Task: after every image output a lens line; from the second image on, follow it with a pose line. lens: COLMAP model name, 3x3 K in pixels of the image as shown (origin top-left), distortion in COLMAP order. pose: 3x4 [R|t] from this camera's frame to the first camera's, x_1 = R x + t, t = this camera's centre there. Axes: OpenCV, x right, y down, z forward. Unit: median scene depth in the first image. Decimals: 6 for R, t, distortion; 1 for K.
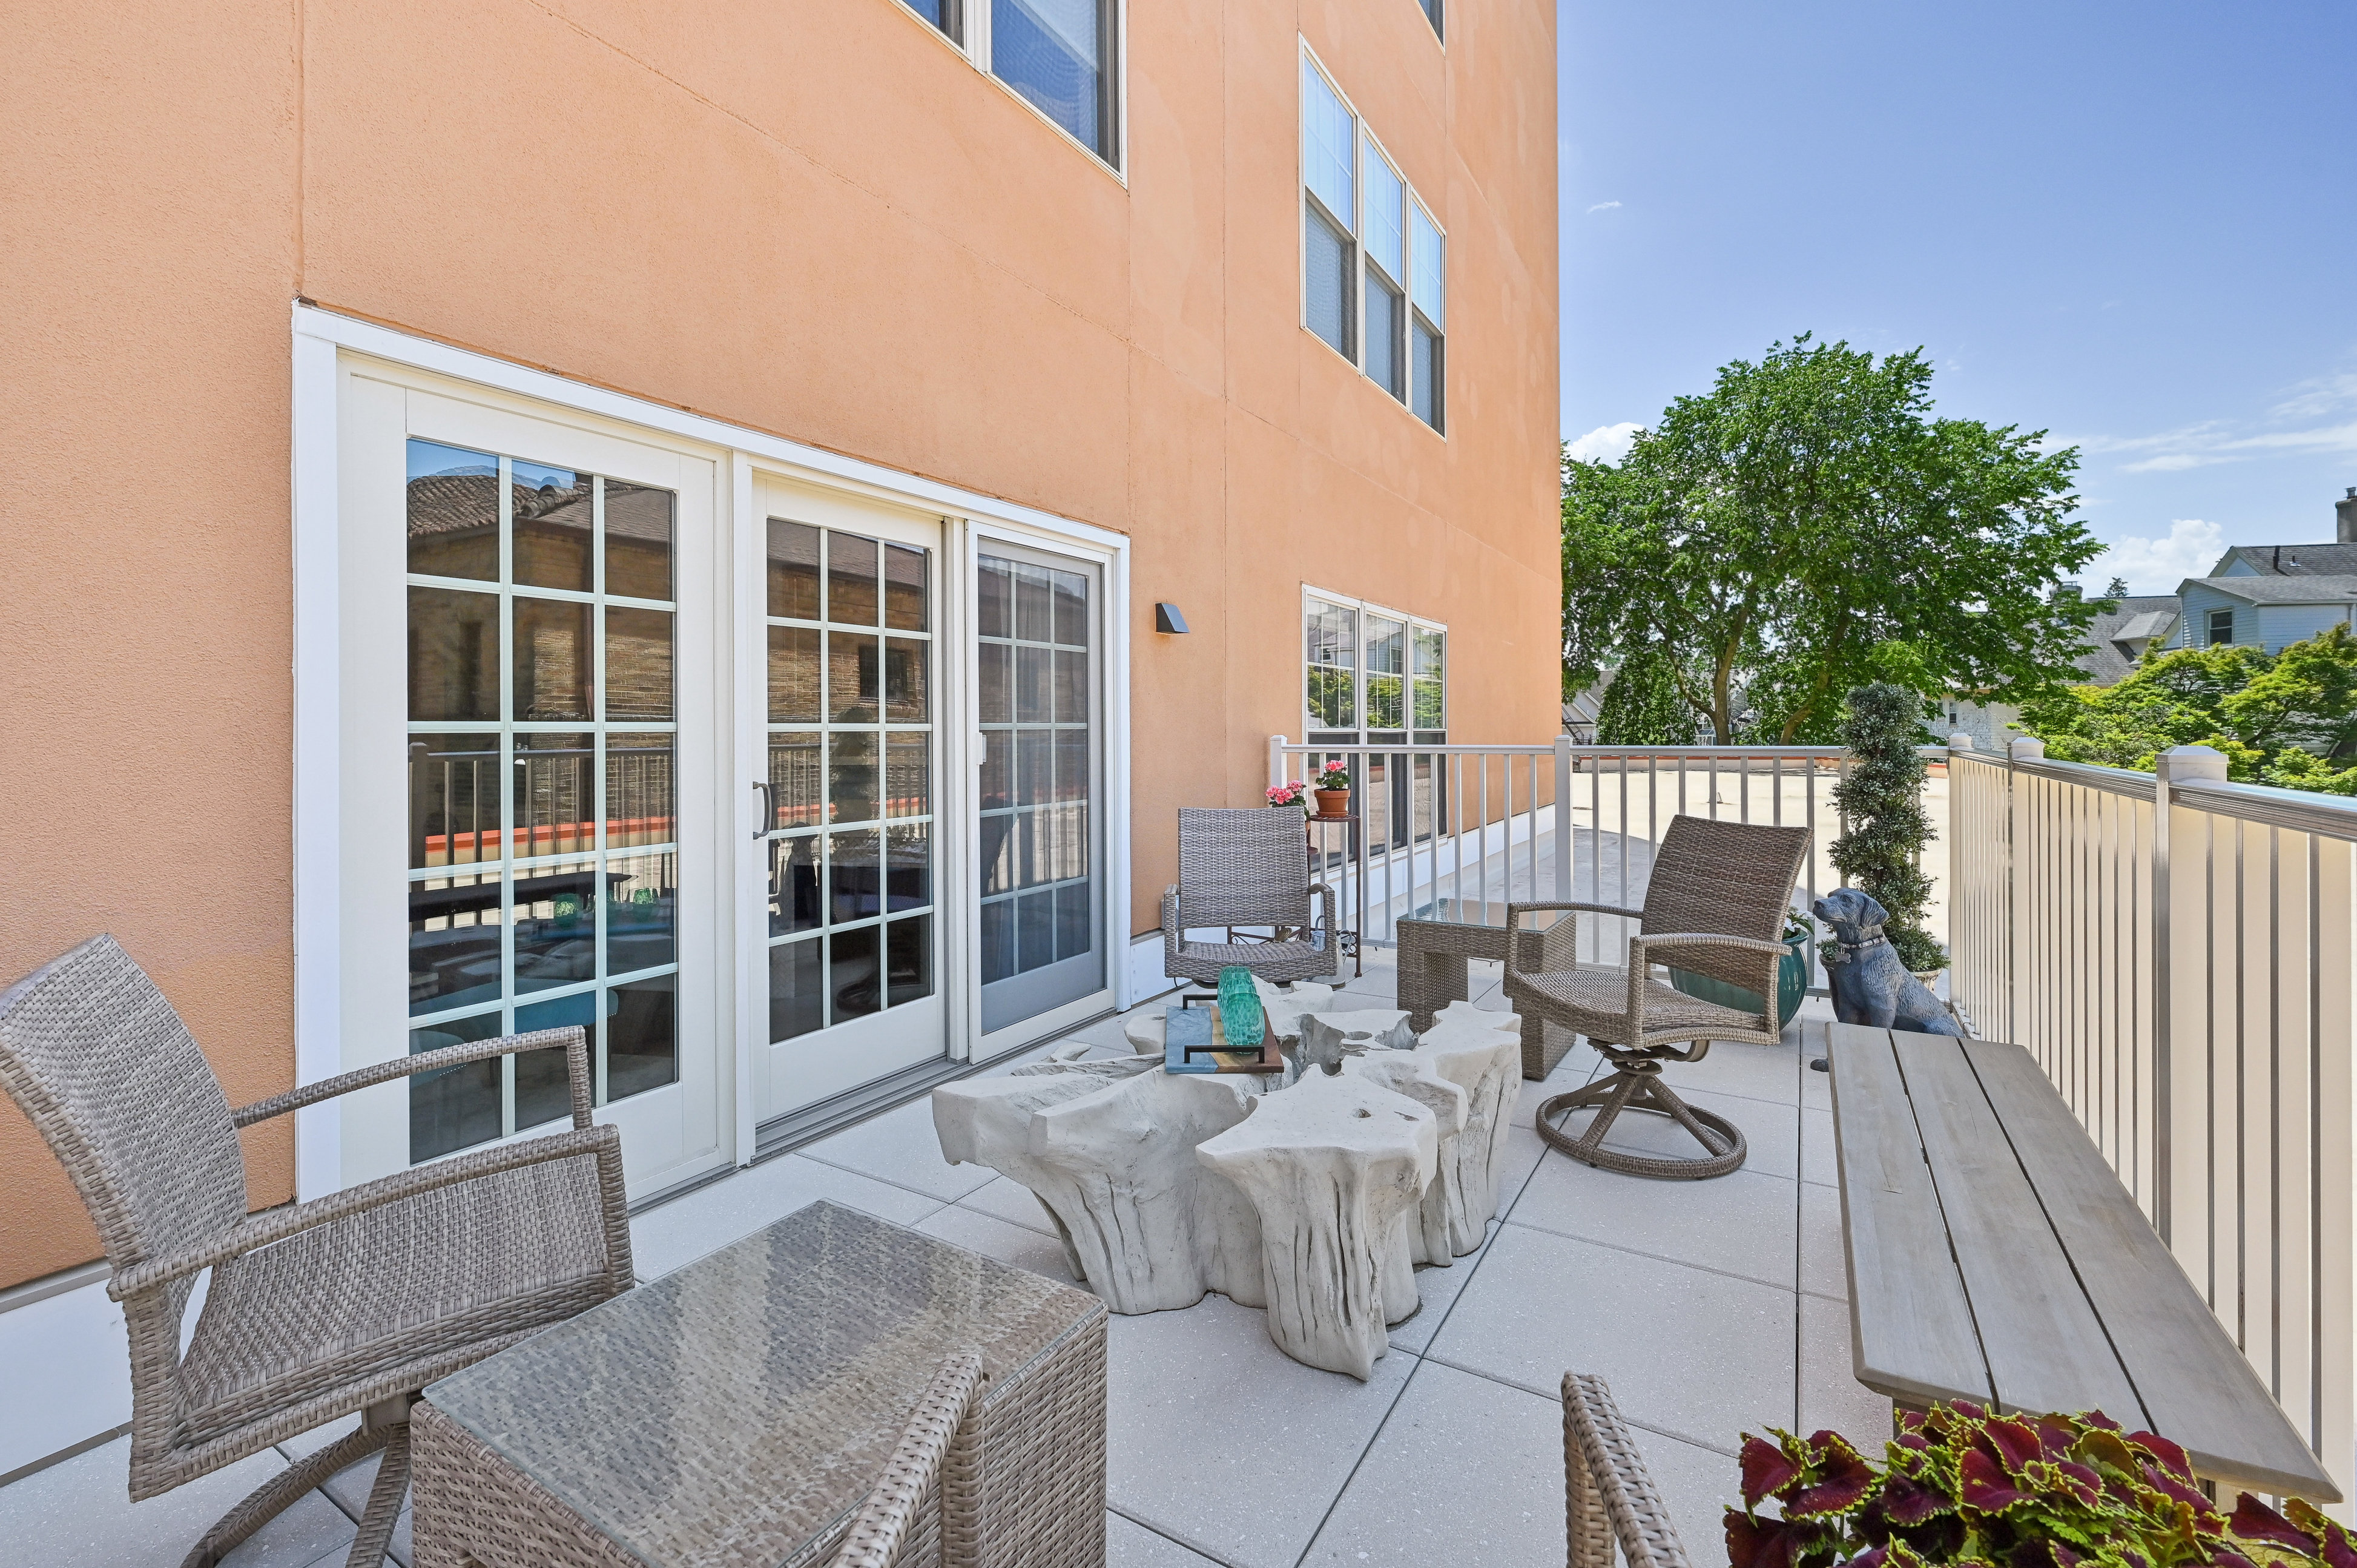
lens RADIAL K [[1012.0, 0, 1177.2], [0, 1012.0, 729.7], [0, 0, 1]] dist [0.000341, 0.000226]
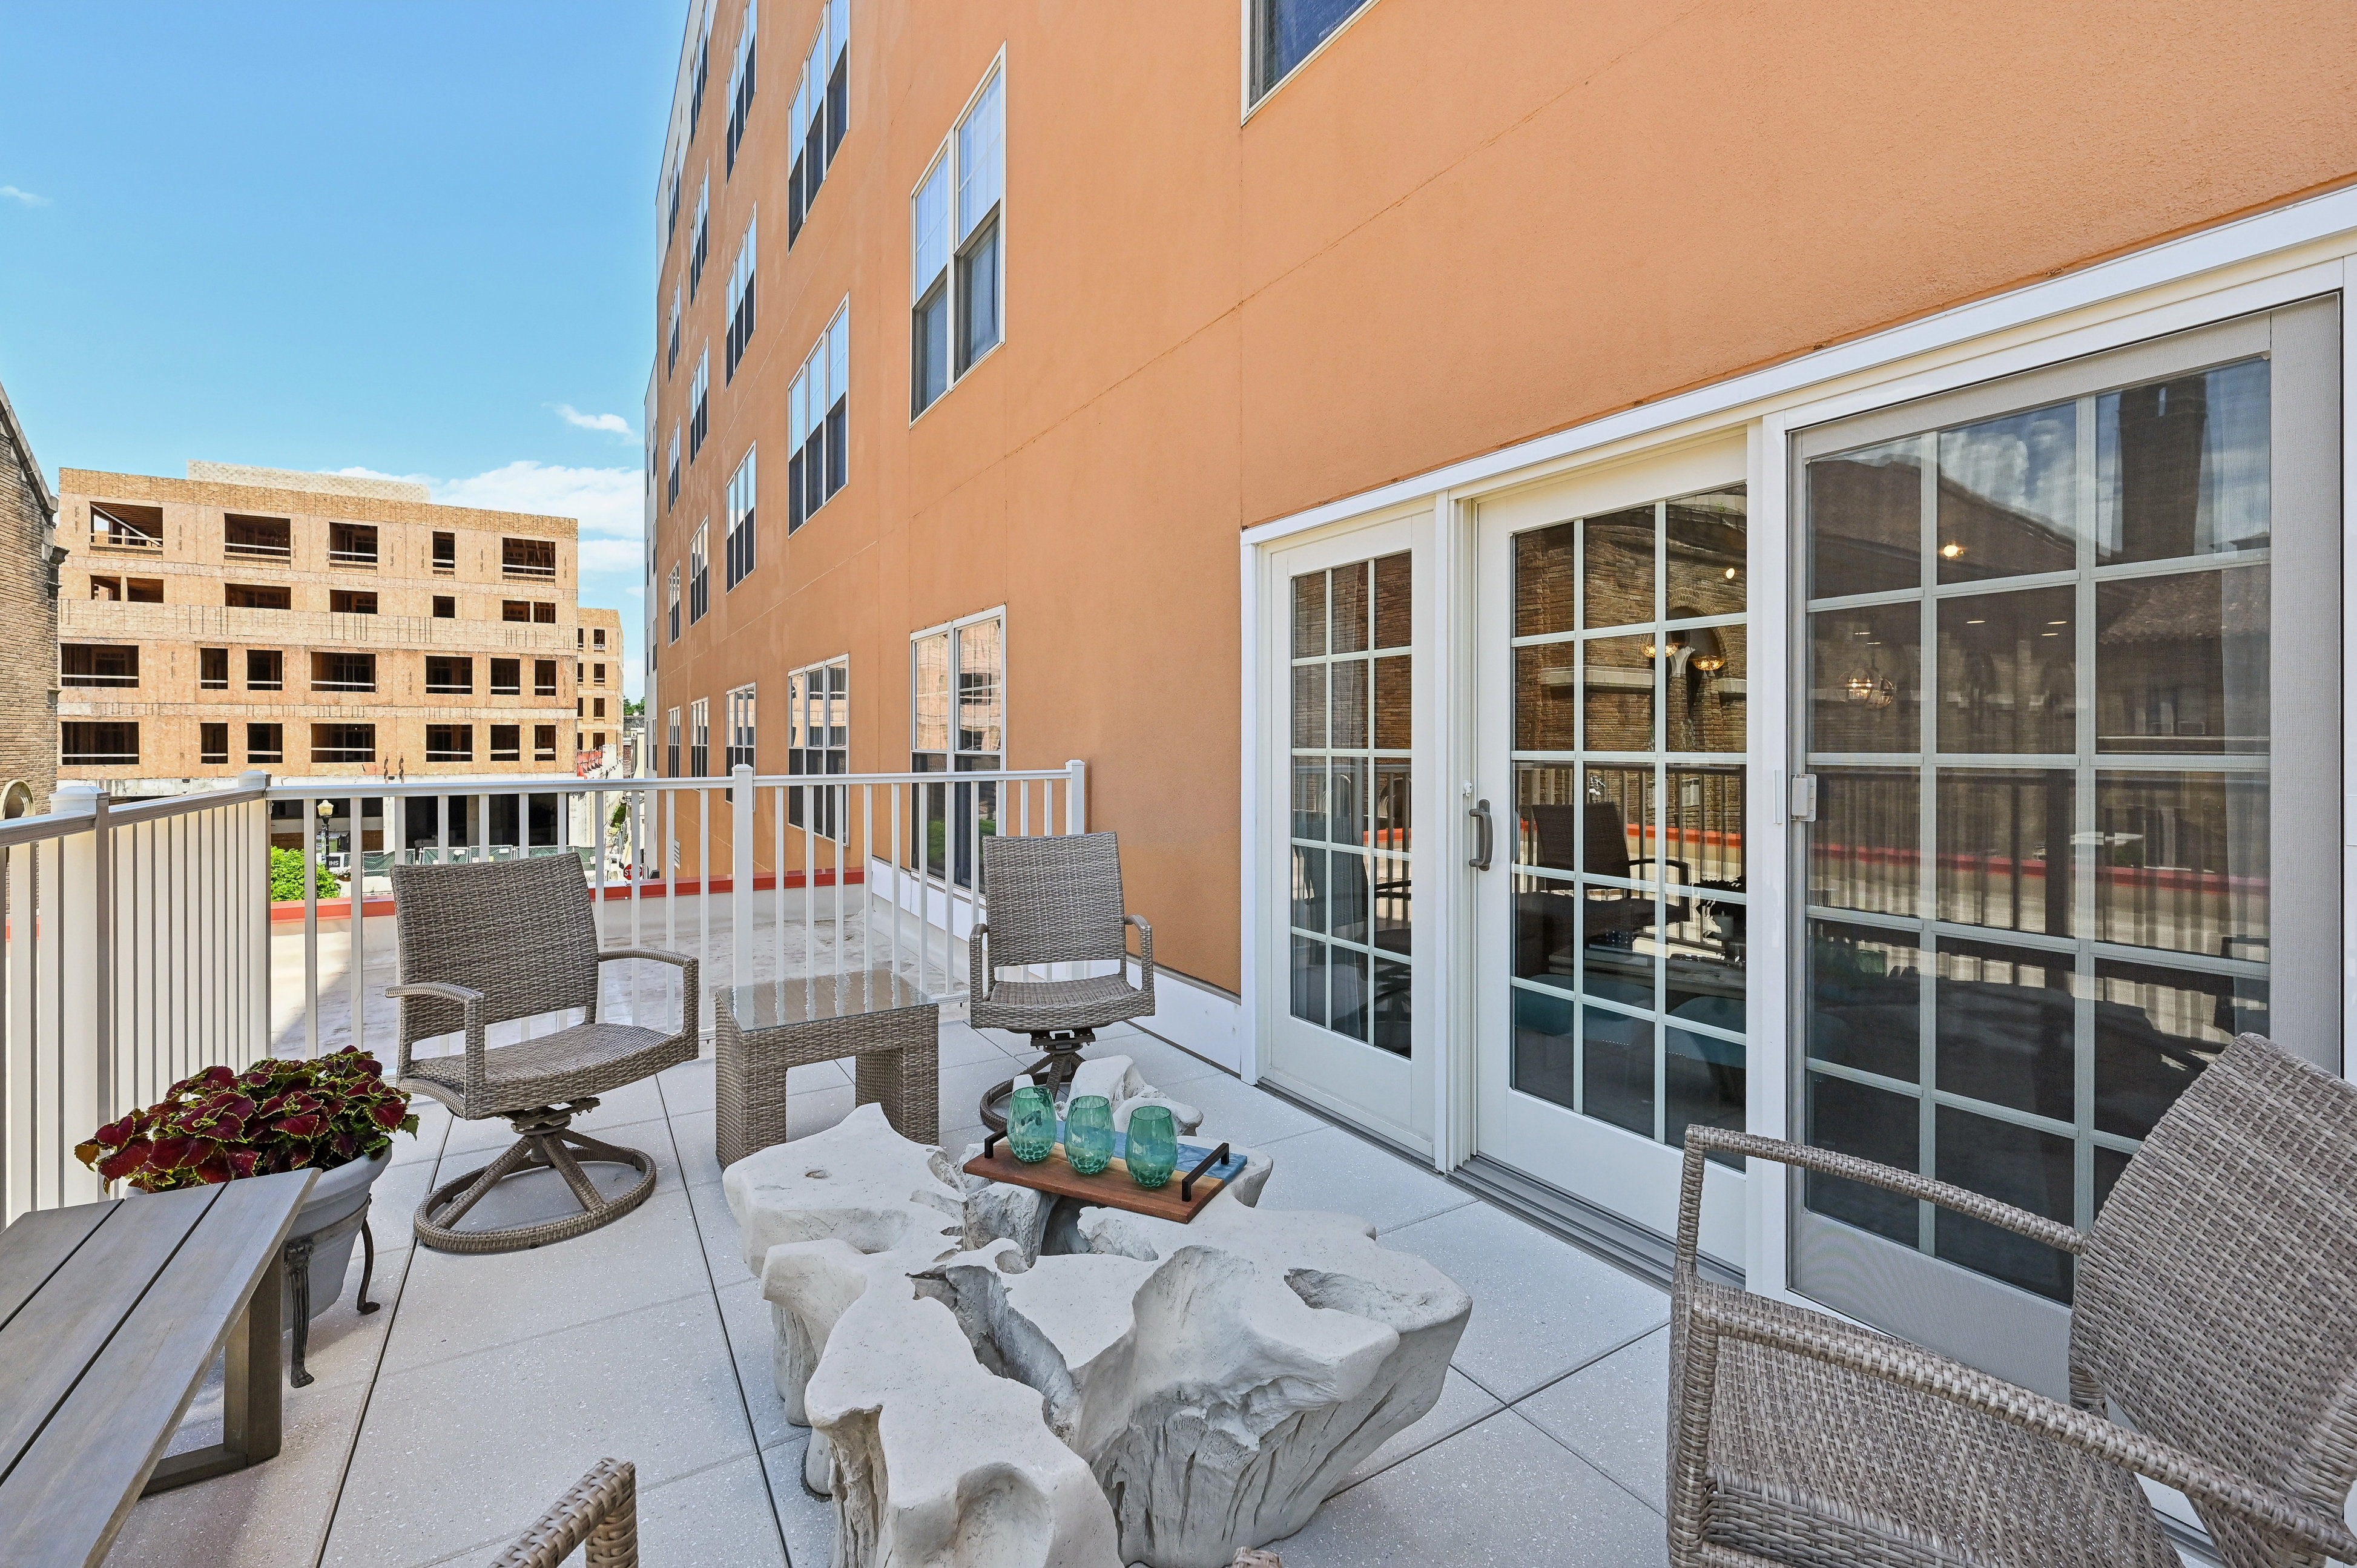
lens RADIAL K [[1012.0, 0, 1177.2], [0, 1012.0, 729.7], [0, 0, 1]] dist [0.000341, 0.000226]
pose [[-0.442275, -0.012038, -0.896799, 0.686305], [-0.007030, 0.999926, -0.009955, -0.014859], [0.896852, 0.001901, -0.442326, 1.302453]]
